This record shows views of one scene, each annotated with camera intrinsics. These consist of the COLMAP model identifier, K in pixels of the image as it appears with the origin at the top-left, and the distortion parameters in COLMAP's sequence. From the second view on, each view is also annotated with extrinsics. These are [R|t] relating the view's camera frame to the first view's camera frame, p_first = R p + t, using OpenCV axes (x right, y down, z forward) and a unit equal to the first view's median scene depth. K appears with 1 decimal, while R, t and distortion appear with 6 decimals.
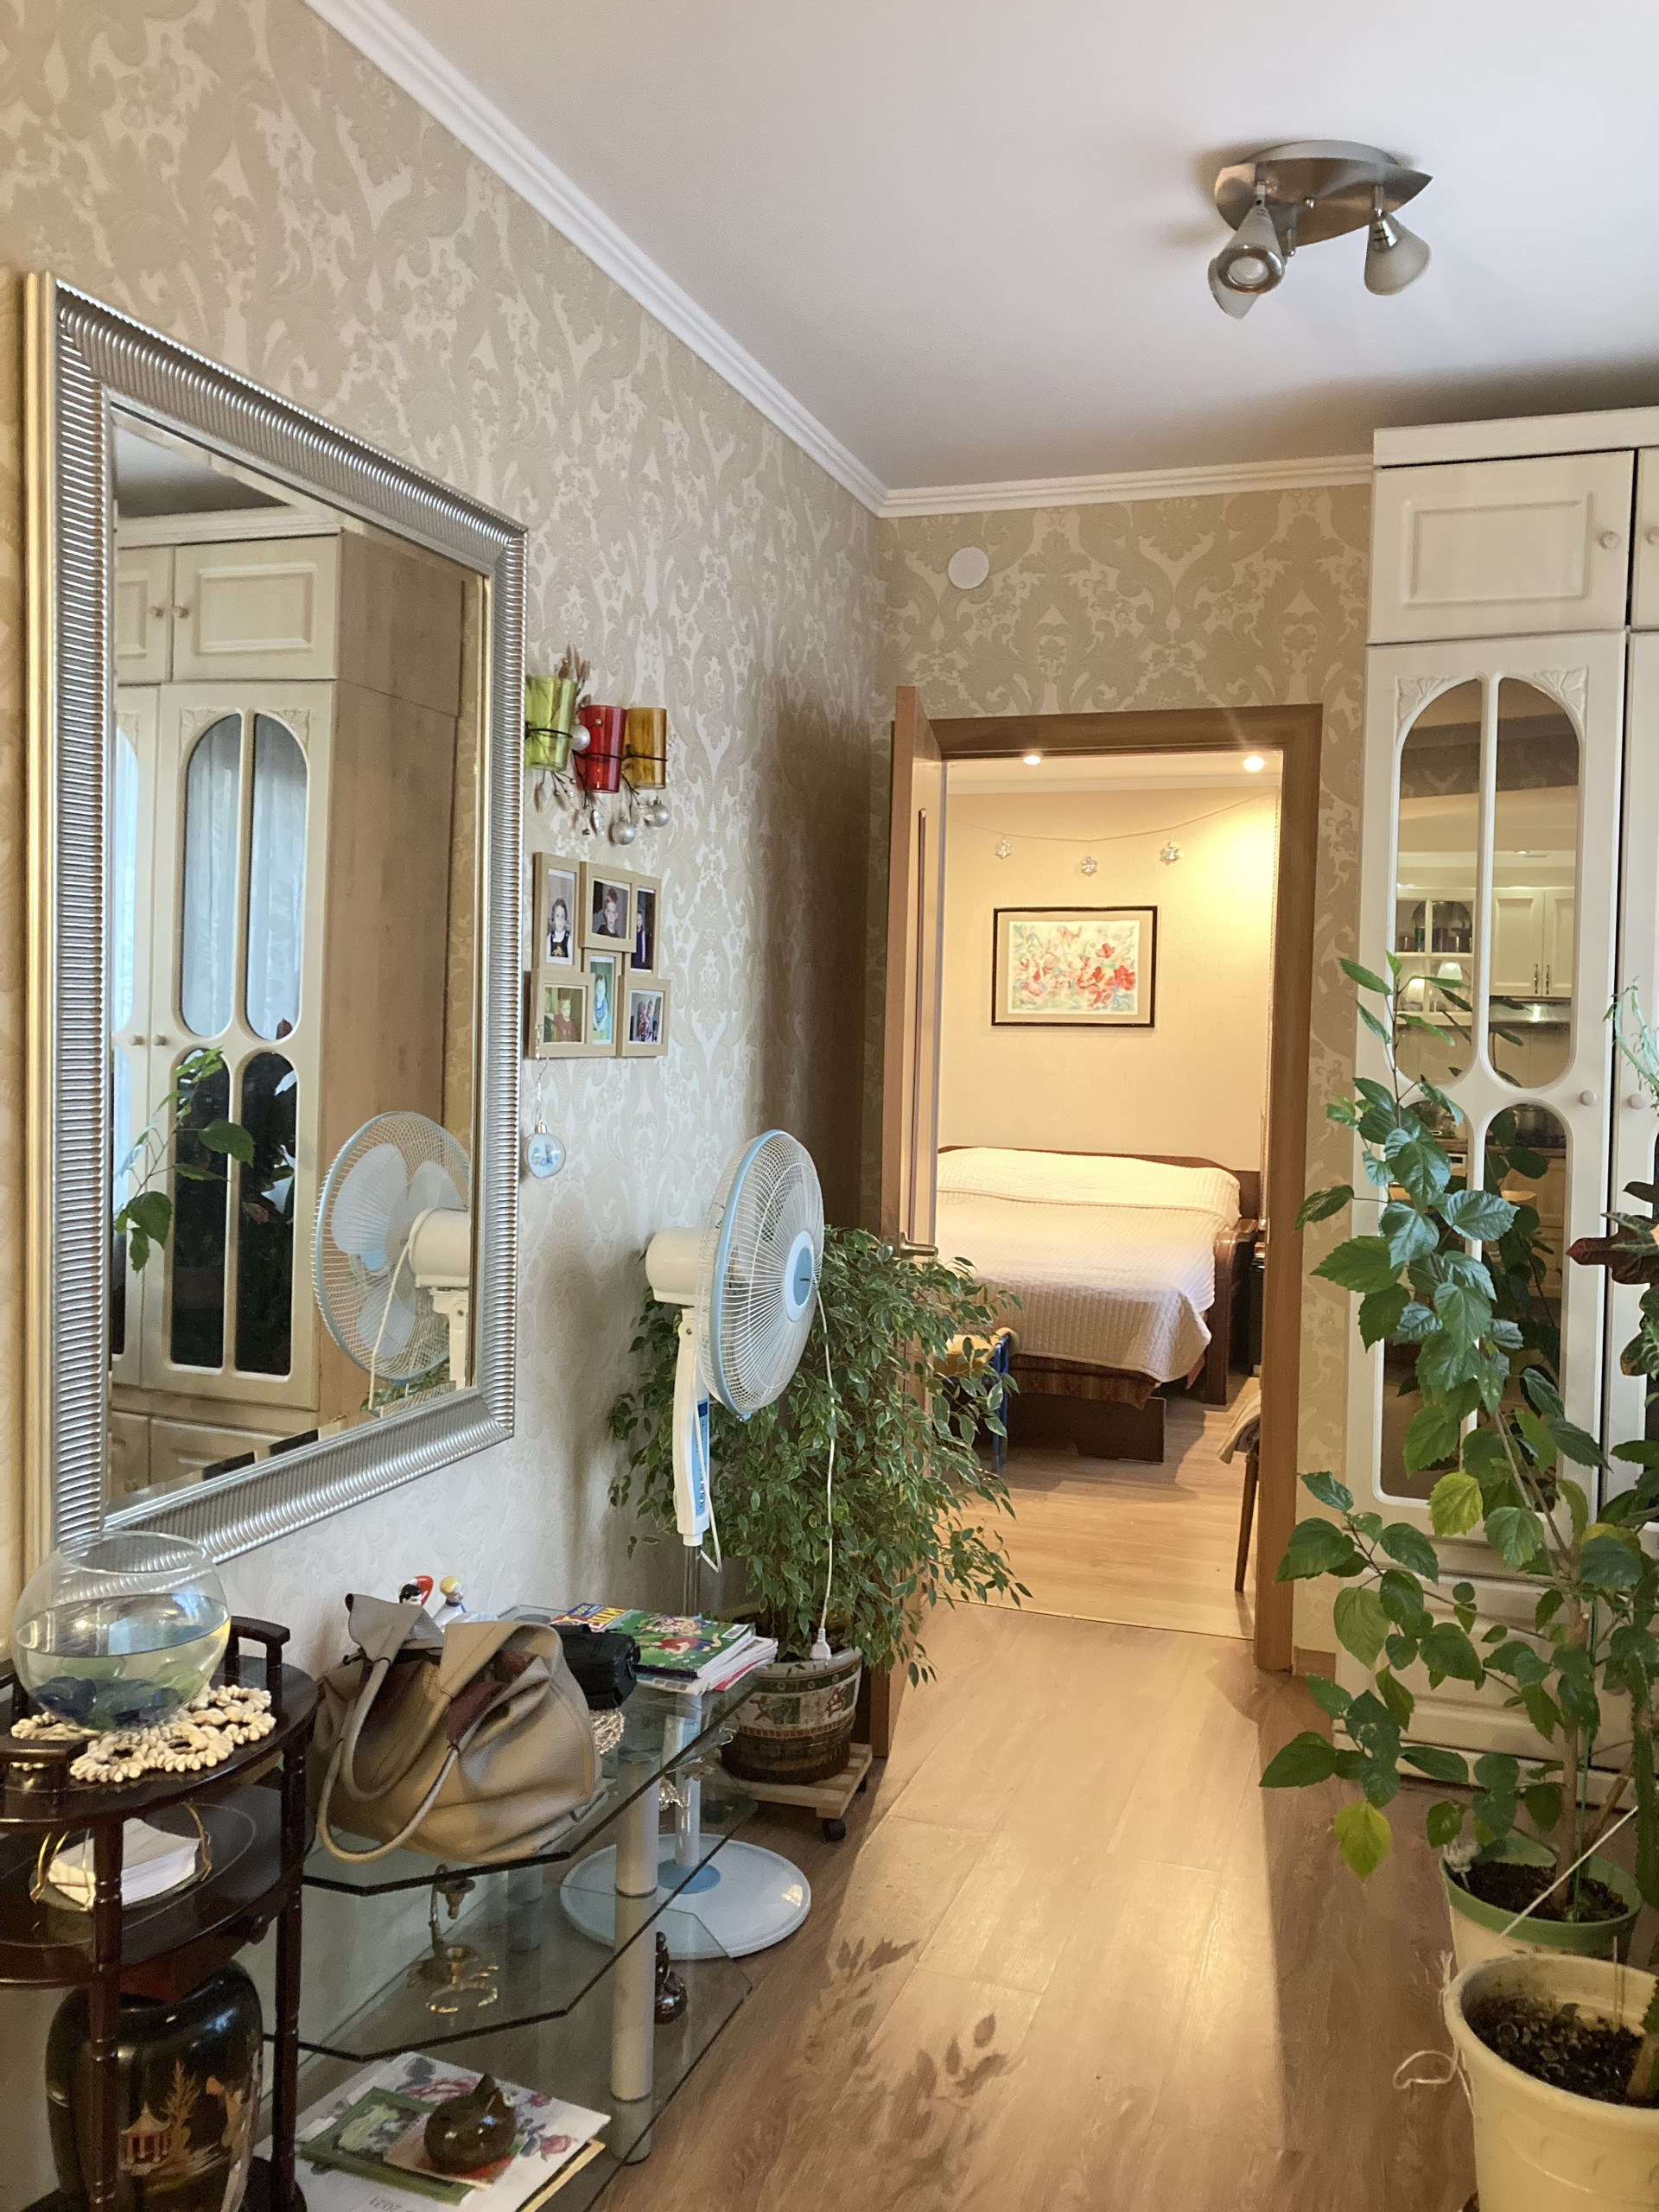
lens RADIAL K [[1809.8, 0, 823.1], [0, 1809.8, 1104.3], [0, 0, 1]] dist [0.033068, -0.029360]
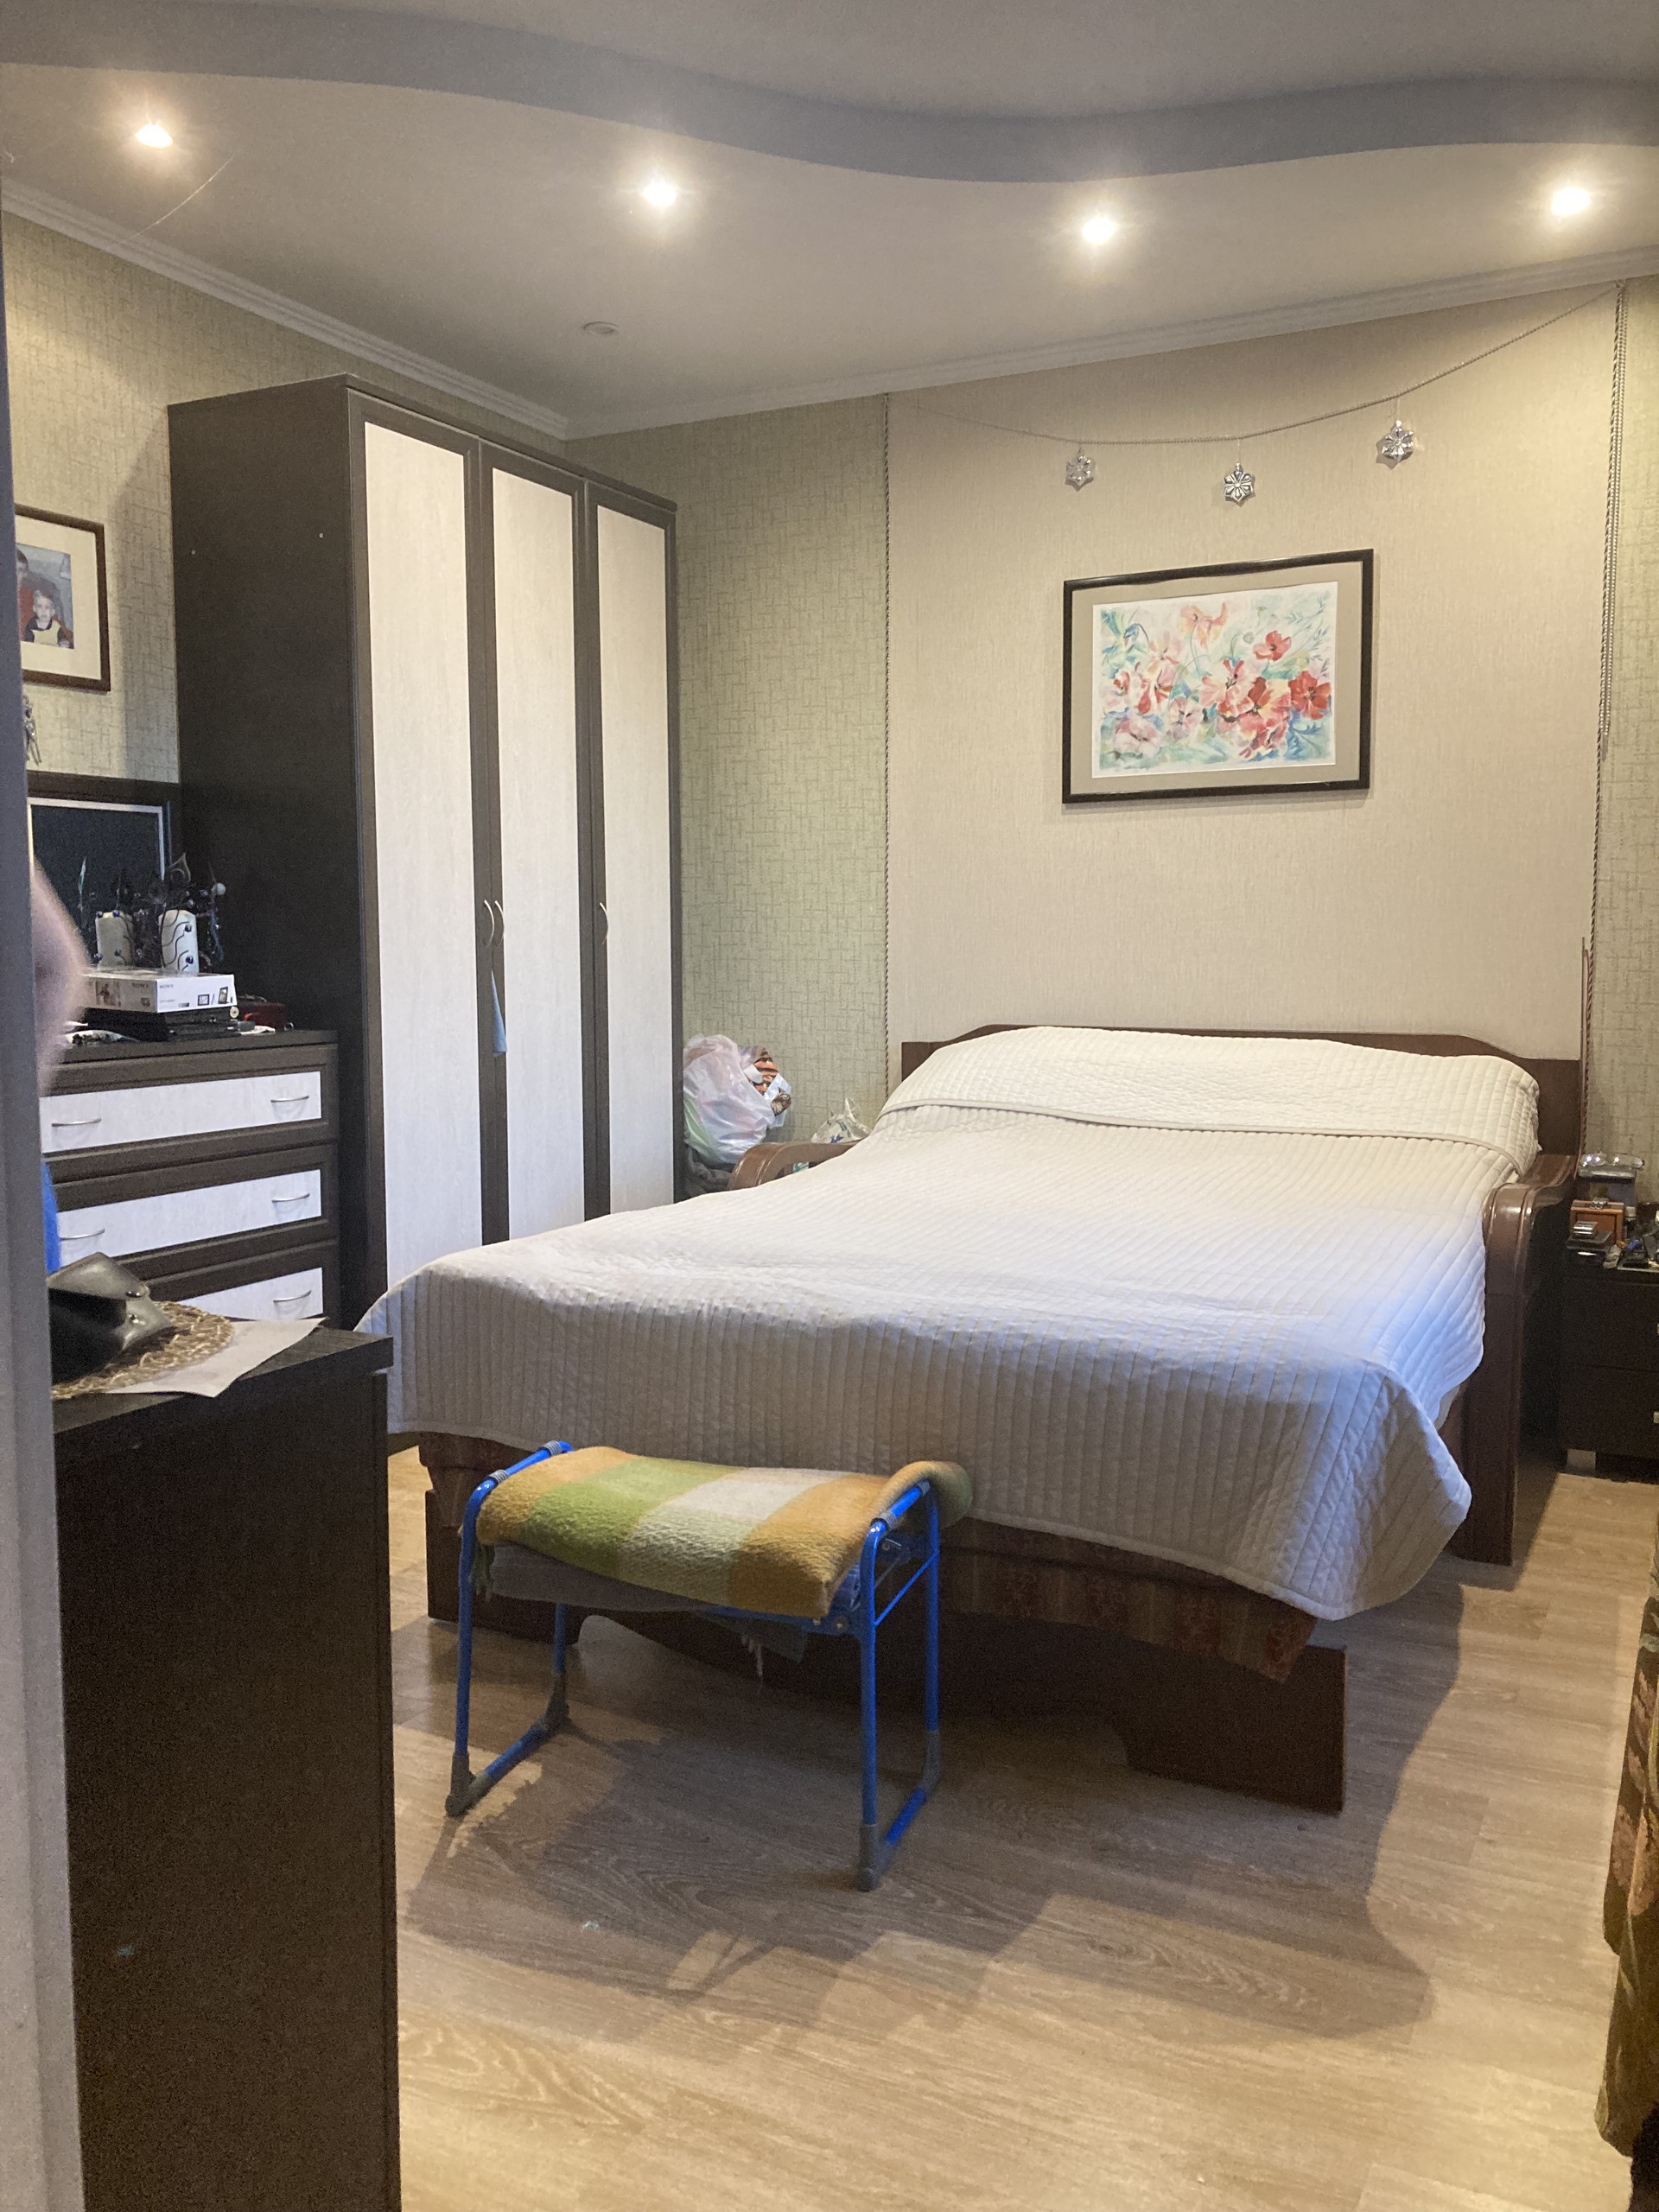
lens RADIAL K [[1809.8, 0, 839.9], [0, 1809.8, 1101.9], [0, 0, 1]] dist [0.033068, -0.029360]
pose [[0.990706, -0.012645, -0.135430, 0.101184], [0.019619, 0.998542, 0.050283, 0.018478], [0.134597, -0.052473, 0.989510, 0.454570]]
